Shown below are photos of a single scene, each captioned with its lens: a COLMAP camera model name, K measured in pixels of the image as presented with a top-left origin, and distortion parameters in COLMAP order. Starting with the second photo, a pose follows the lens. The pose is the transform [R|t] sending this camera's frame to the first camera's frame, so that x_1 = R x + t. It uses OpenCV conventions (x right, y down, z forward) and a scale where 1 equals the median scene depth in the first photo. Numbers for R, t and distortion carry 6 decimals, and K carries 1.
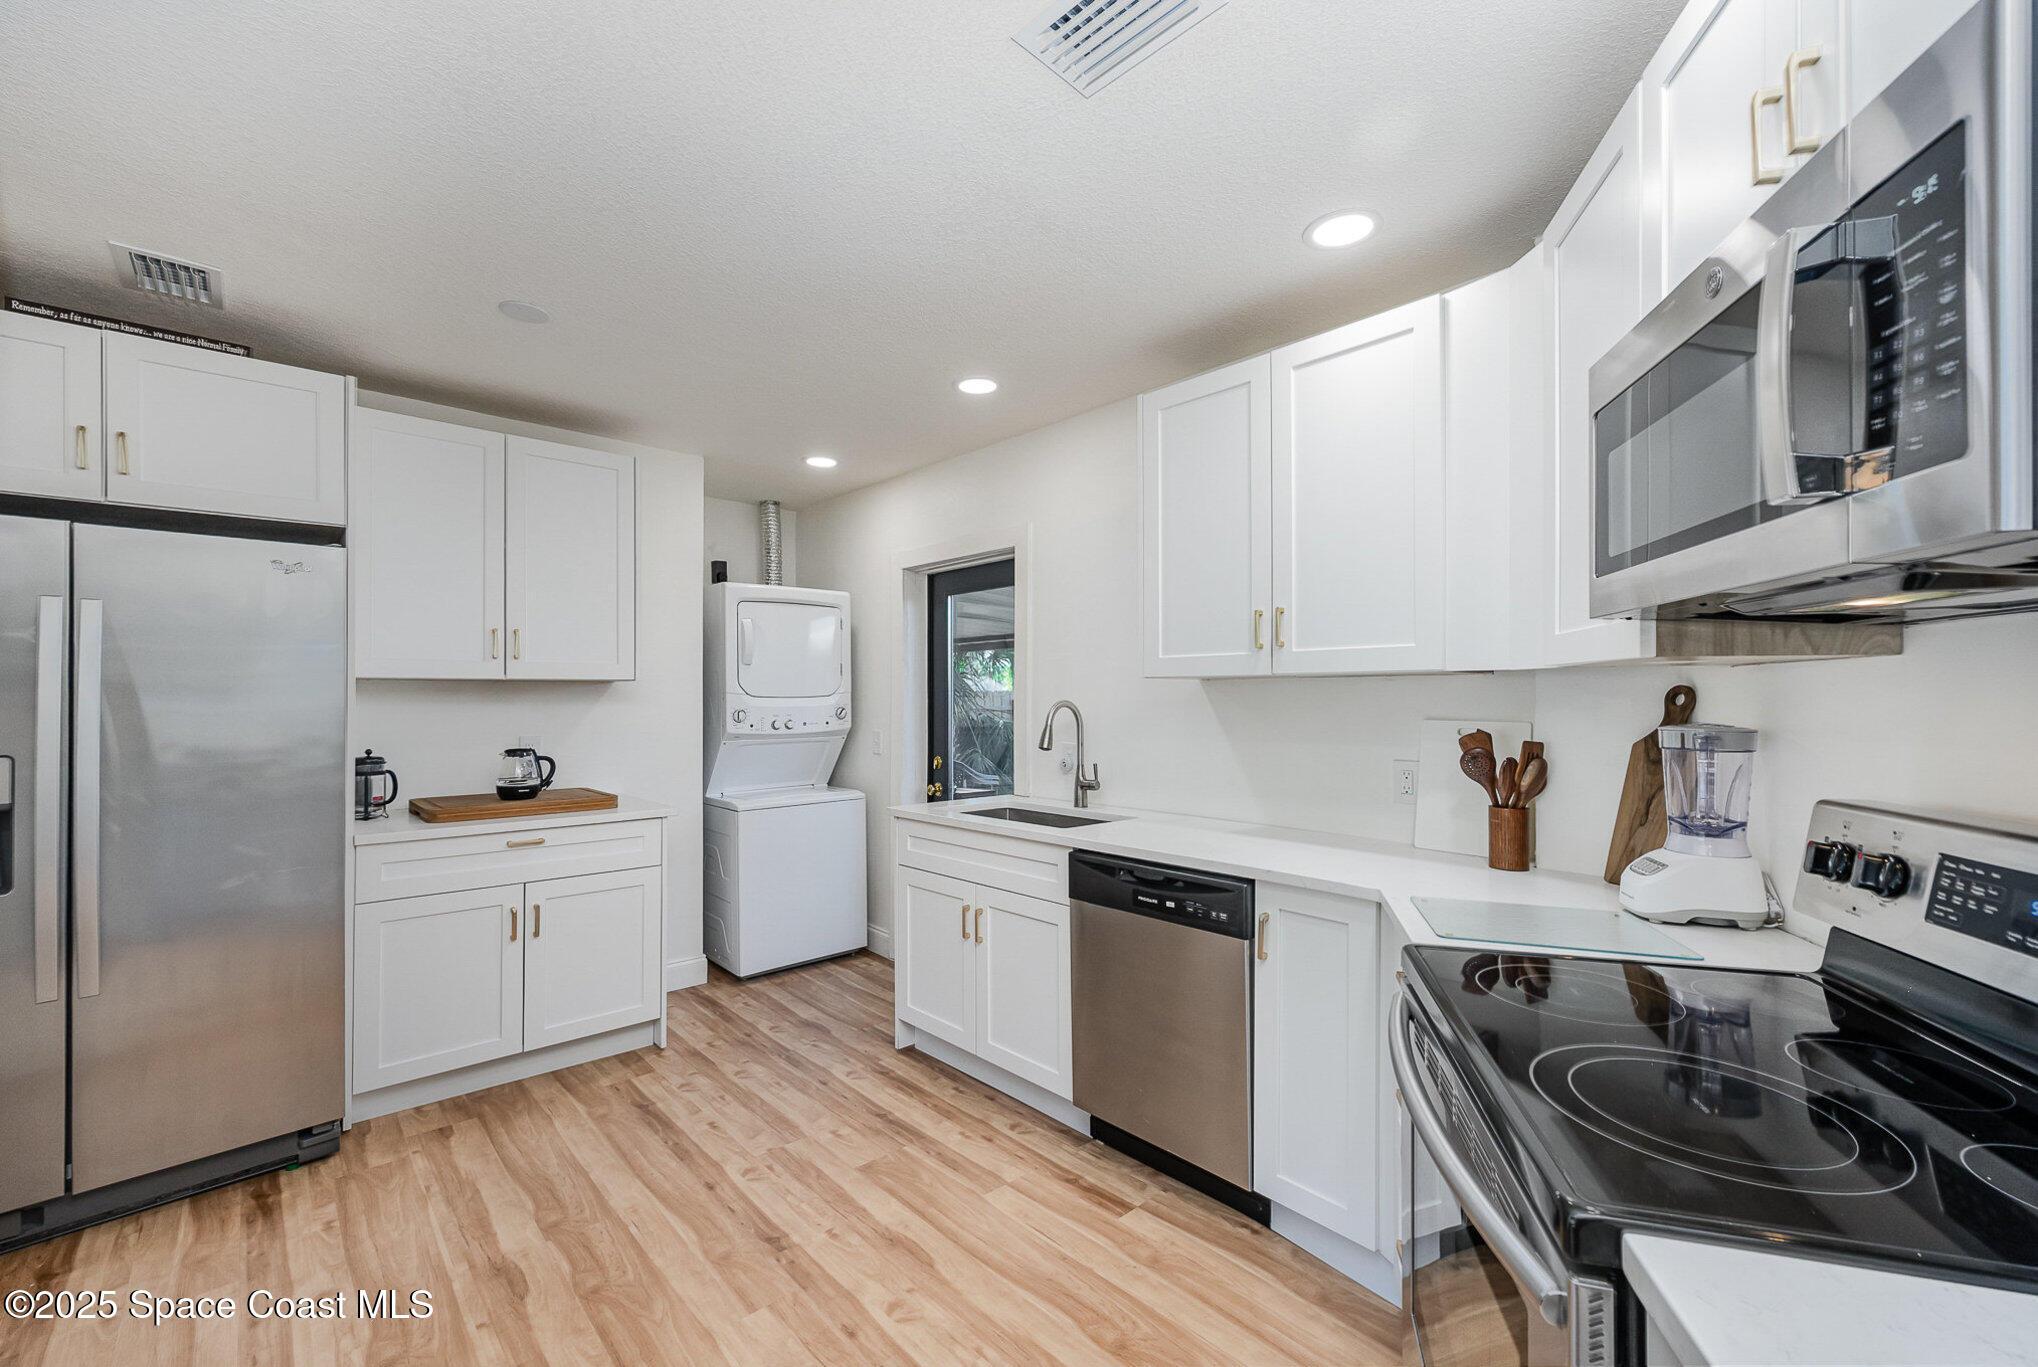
lens RADIAL K [[814.2, 0, 1008.5], [0, 814.2, 684.4], [0, 0, 1]] dist [-0.001760, -0.000203]
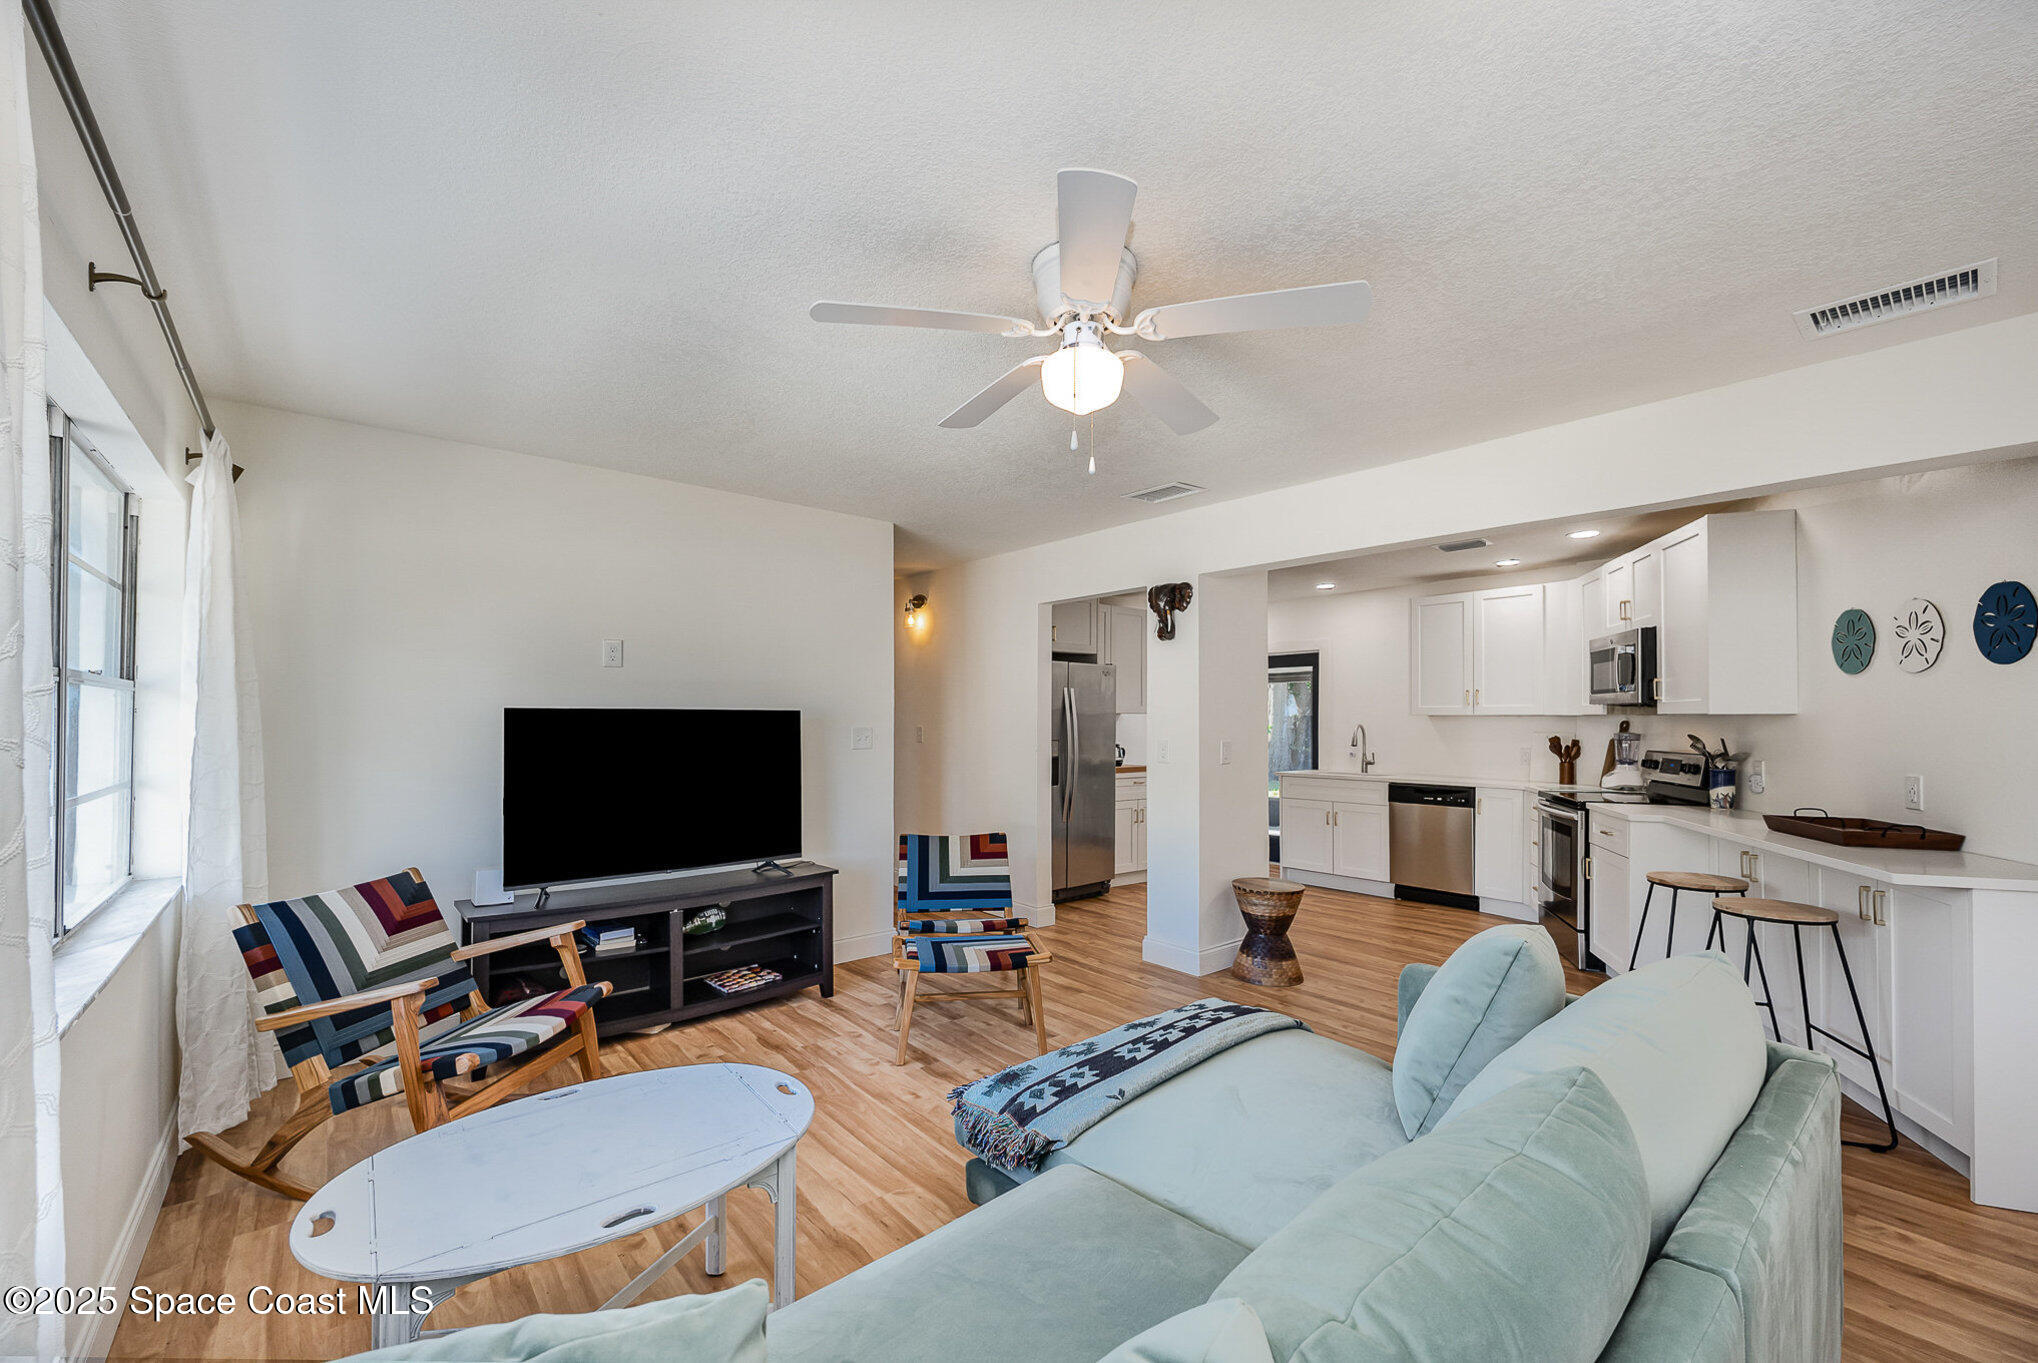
lens RADIAL K [[814.2, 0, 1014.6], [0, 814.2, 712.9], [0, 0, 1]] dist [-0.001760, -0.000203]
pose [[0.999074, 0.006963, -0.042446, -1.118632], [-0.006688, 0.999956, 0.006618, -0.028194], [0.042490, -0.006328, 0.999077, -1.801441]]
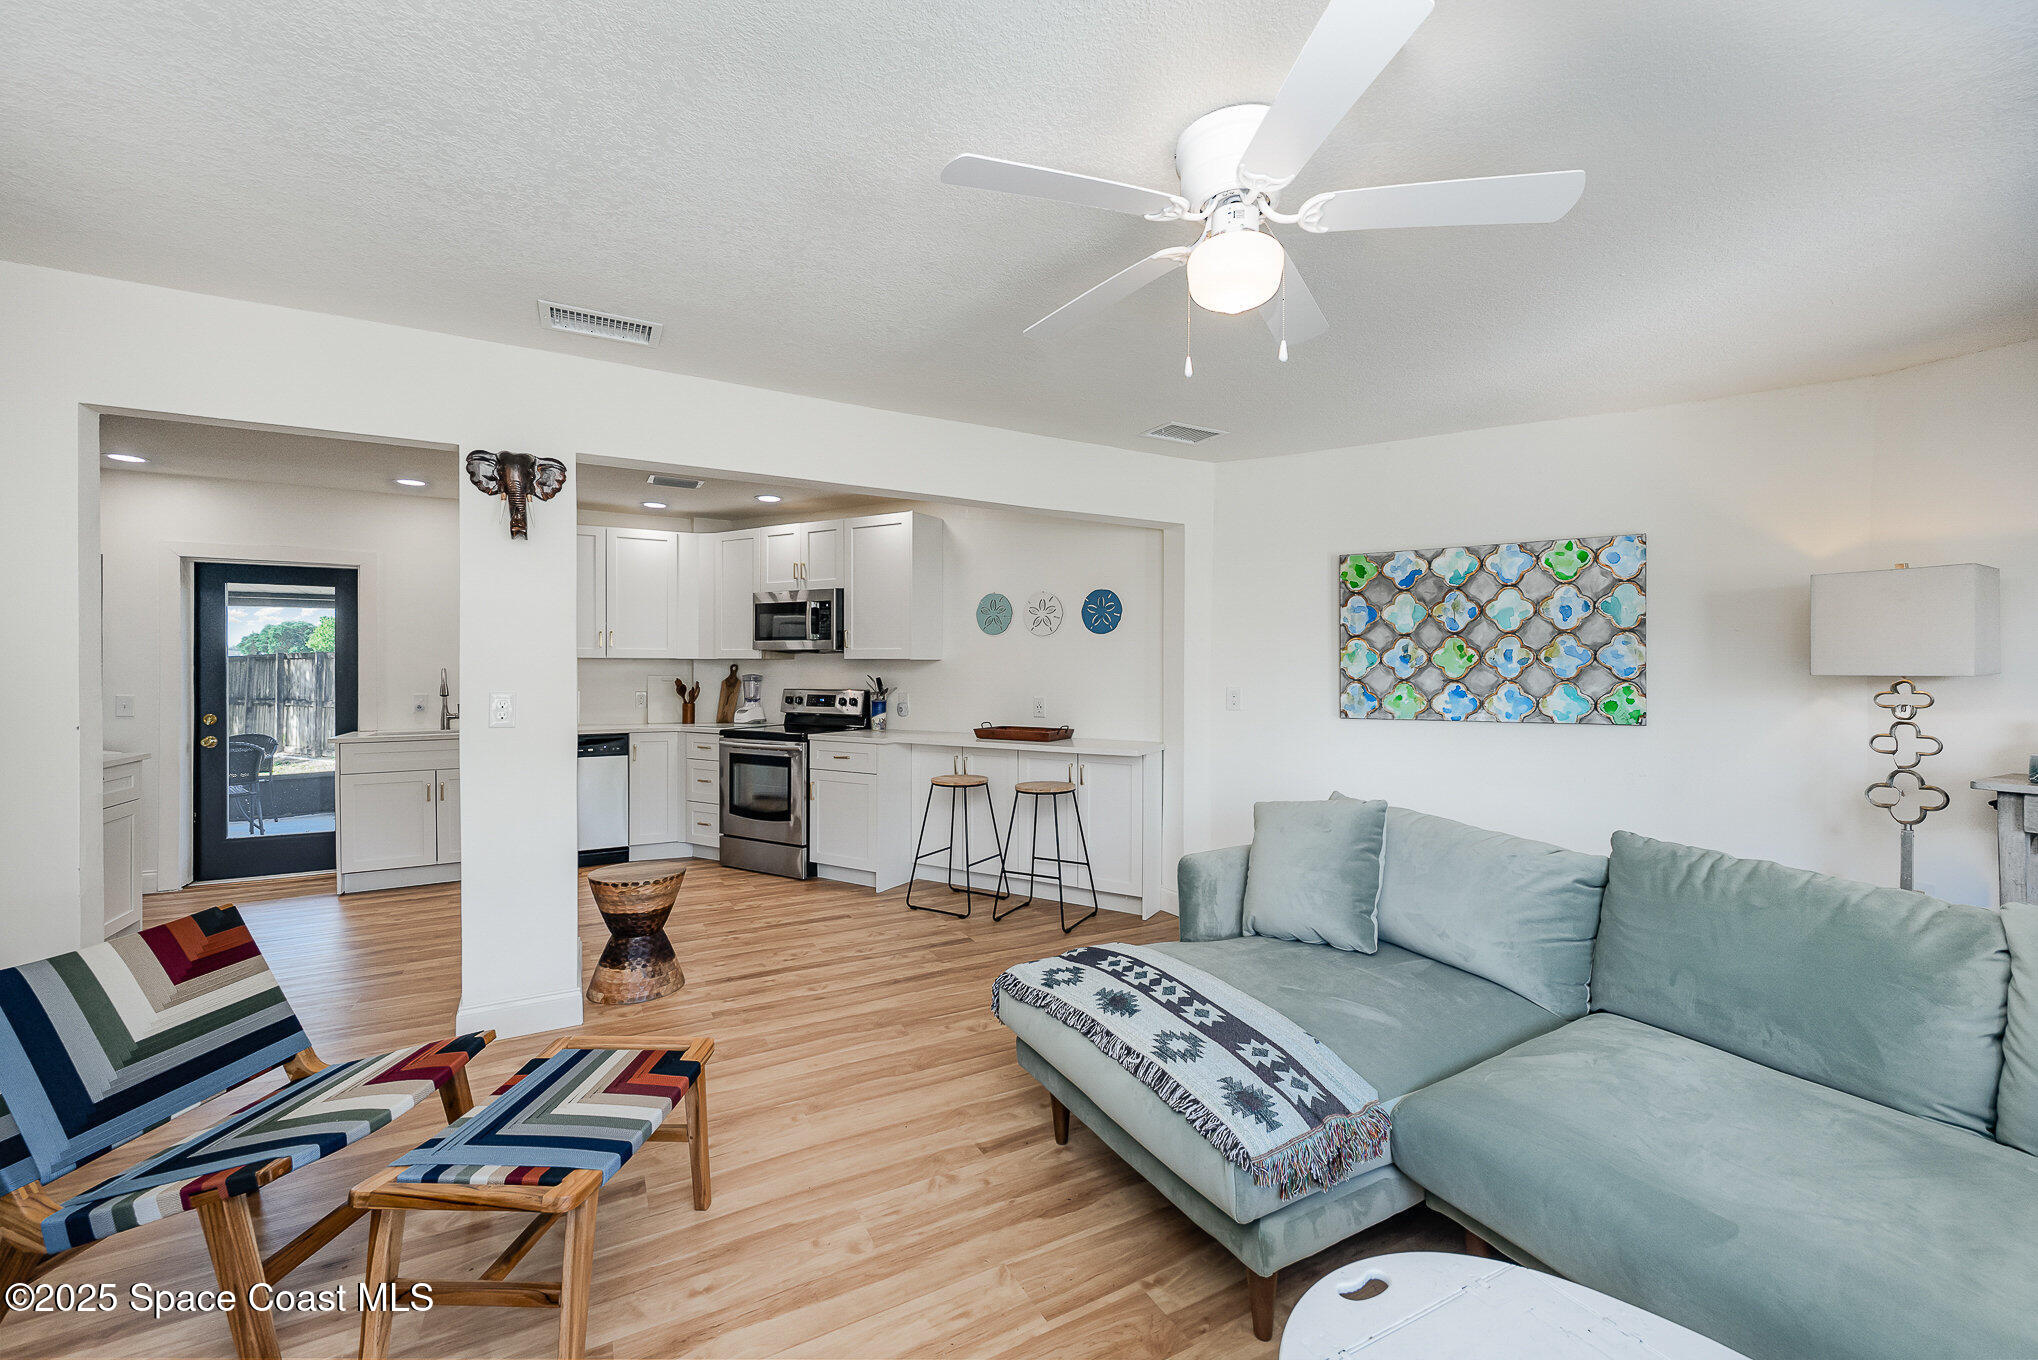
lens RADIAL K [[814.2, 0, 1020.4], [0, 814.2, 674.1], [0, 0, 1]] dist [-0.001760, -0.000203]
pose [[0.237809, -0.000639, 0.971312, -1.919599], [-0.019492, 0.999795, 0.005430, -0.000895], [-0.971116, -0.020224, 0.237748, -0.870191]]
